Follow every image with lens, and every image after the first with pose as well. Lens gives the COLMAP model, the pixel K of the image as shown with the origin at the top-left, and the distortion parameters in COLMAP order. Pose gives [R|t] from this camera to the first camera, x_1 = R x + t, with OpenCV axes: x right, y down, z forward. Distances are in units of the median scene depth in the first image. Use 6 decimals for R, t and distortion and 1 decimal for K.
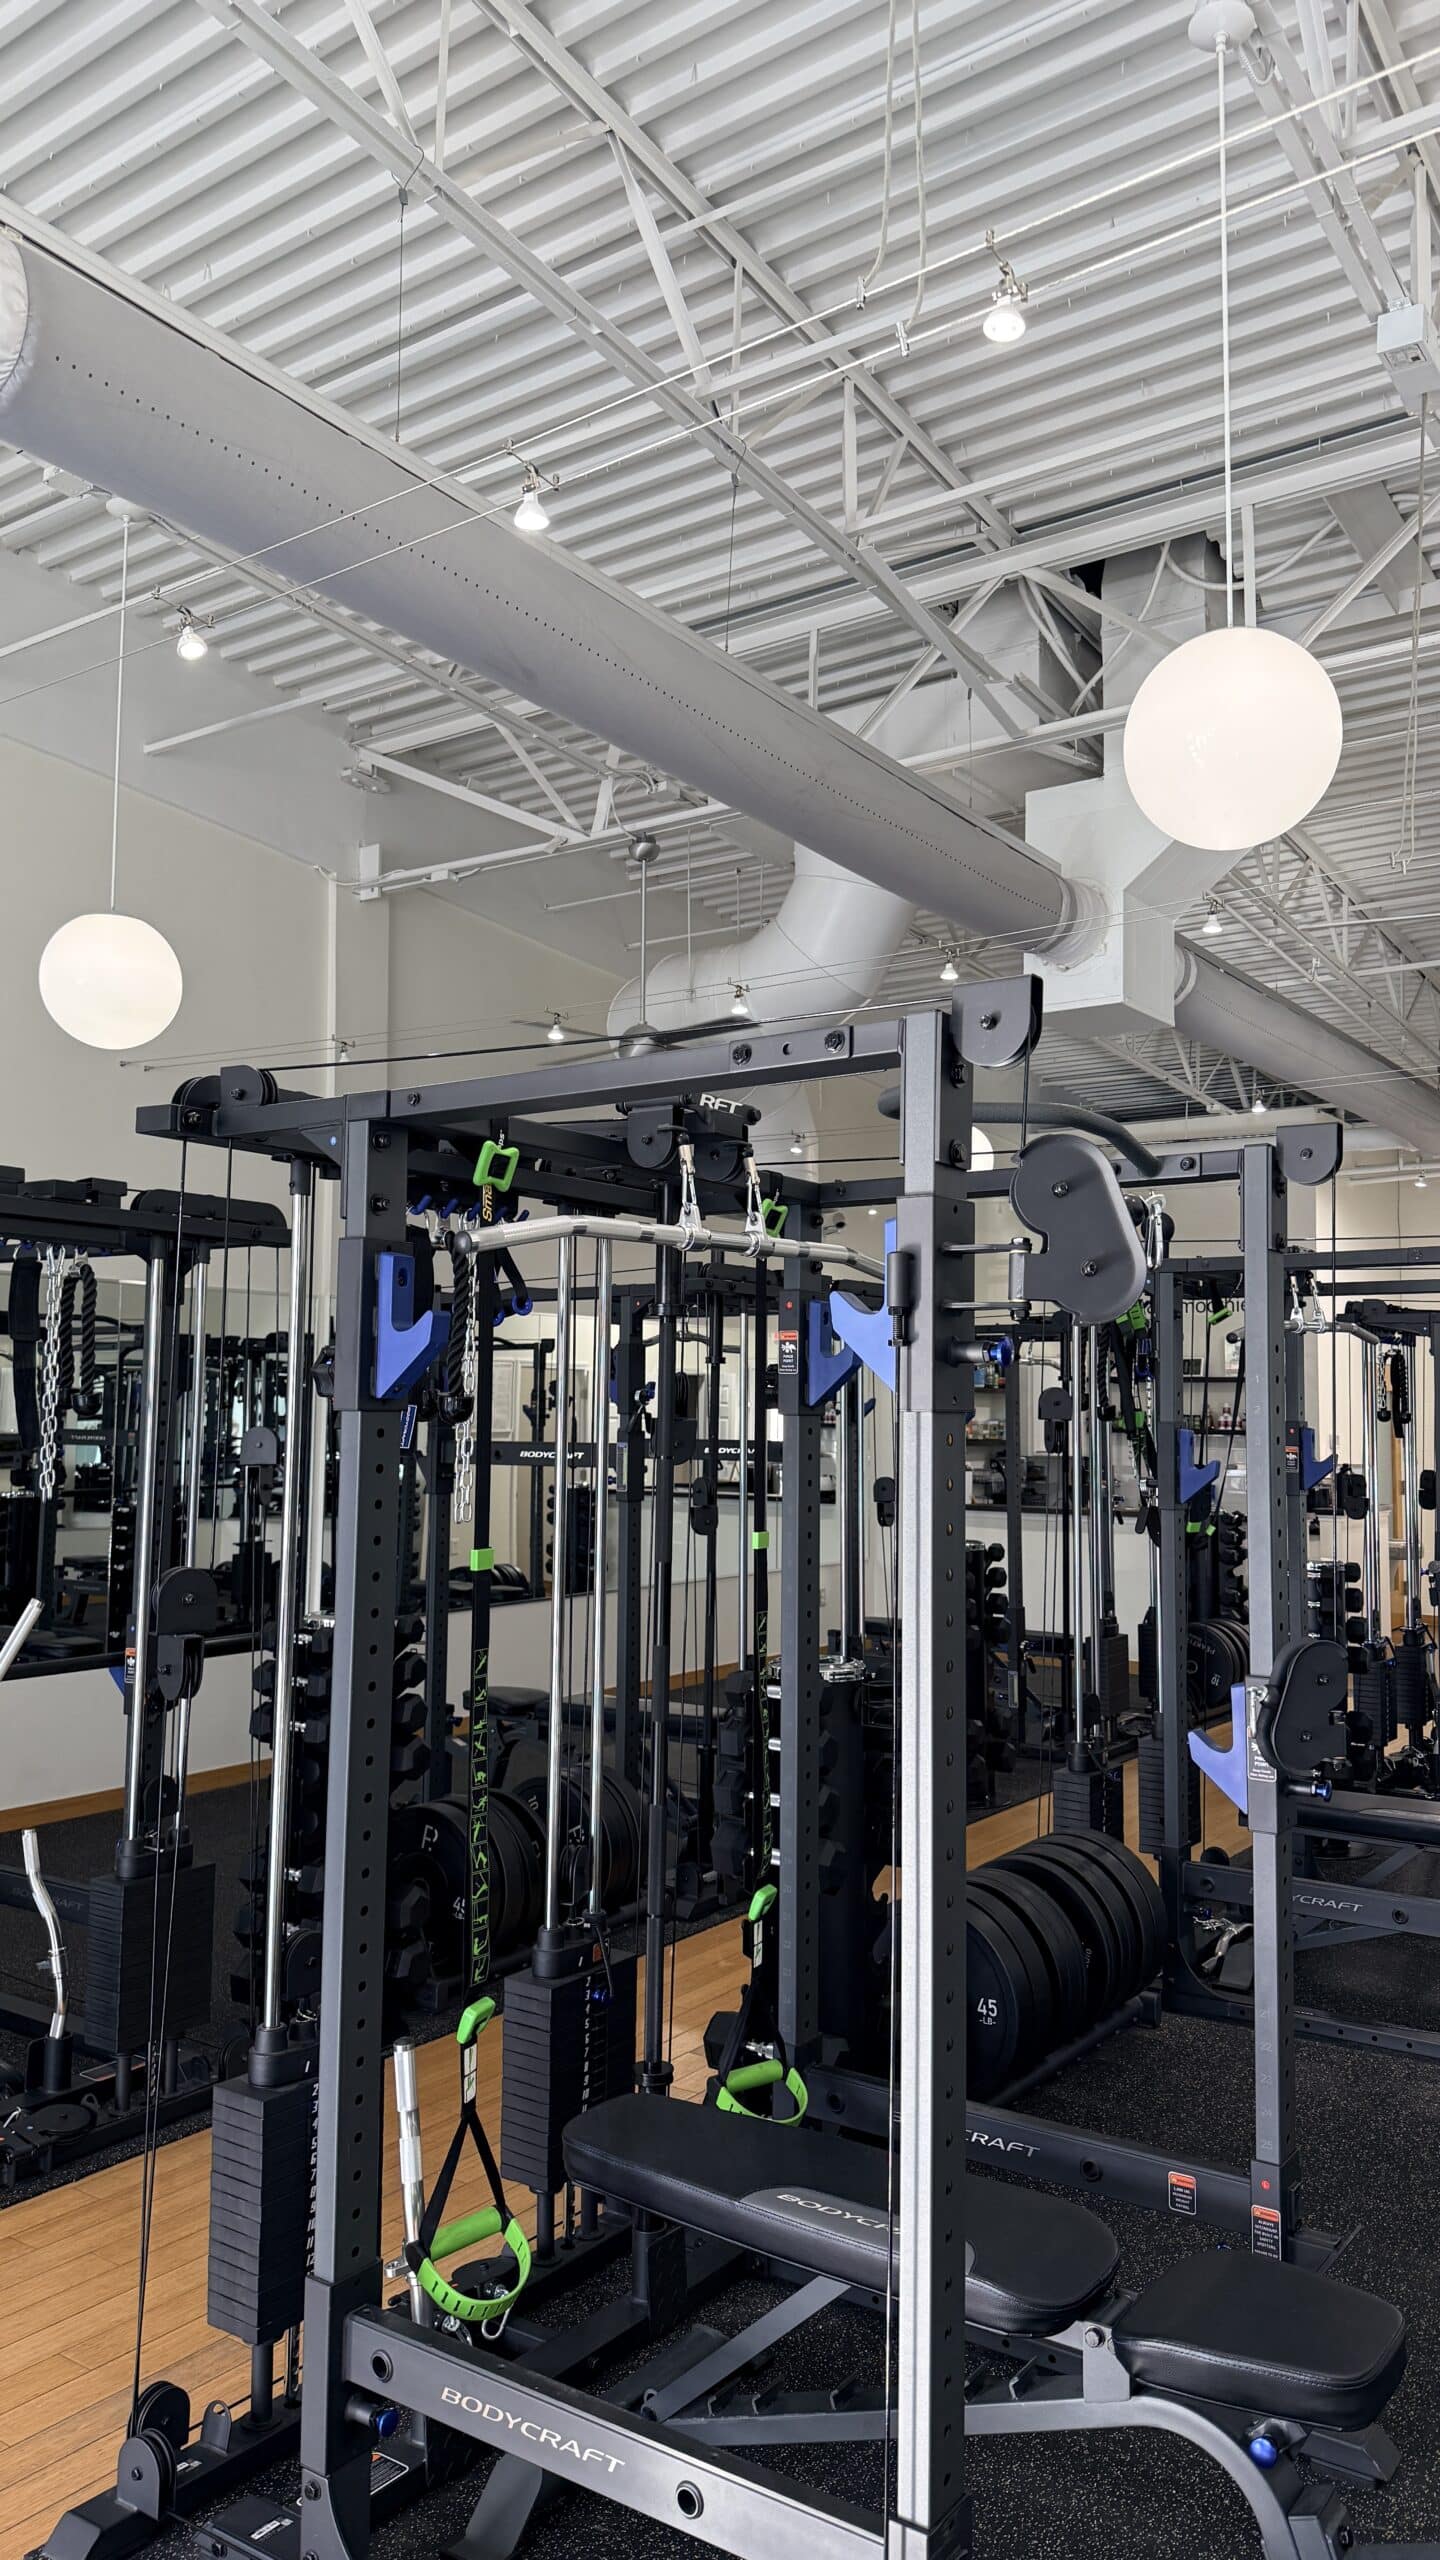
lens RADIAL K [[1787.6, 0, 731.3], [0, 1787.6, 1278.8], [0, 0, 1]] dist [0.139816, -0.211193]
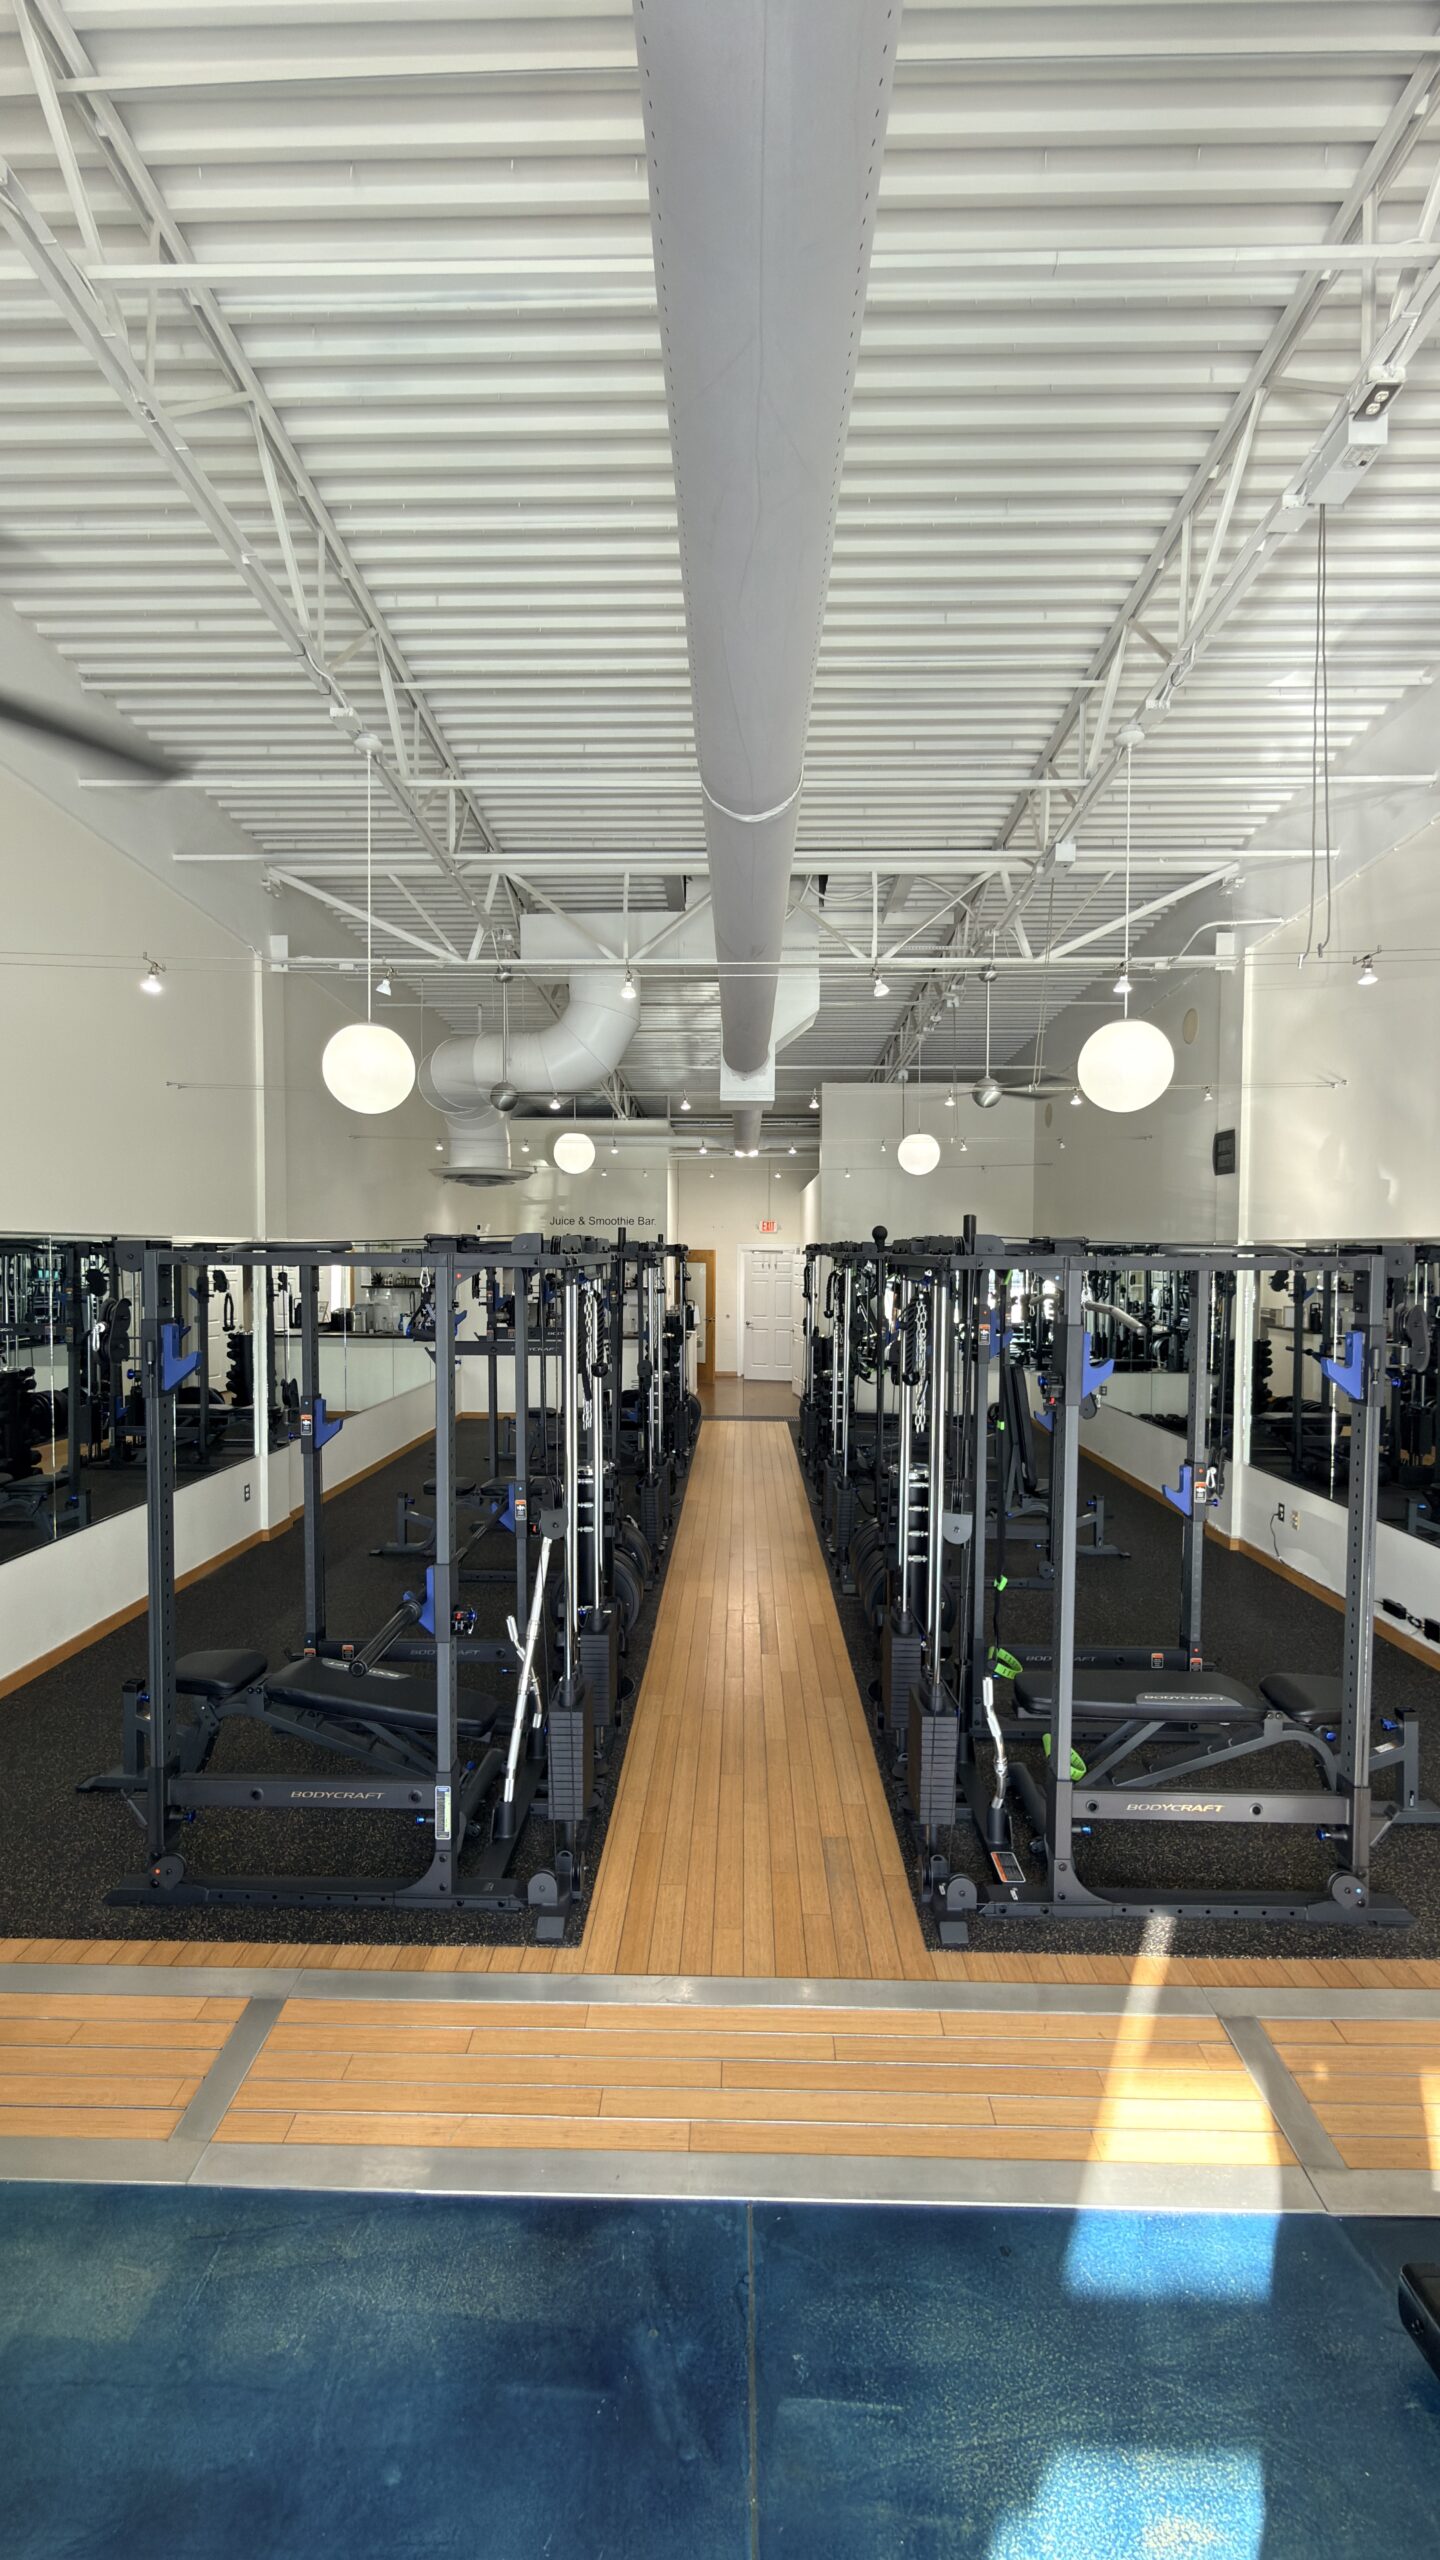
lens RADIAL K [[1020.9, 0, 723.0], [0, 1020.9, 1287.8], [0, 0, 1]] dist [0.000646, -0.000033]
pose [[0.835308, -0.028169, 0.549060, -0.659776], [-0.037974, 0.993345, 0.108734, -0.101357], [-0.548469, -0.111676, 0.828680, 0.121548]]
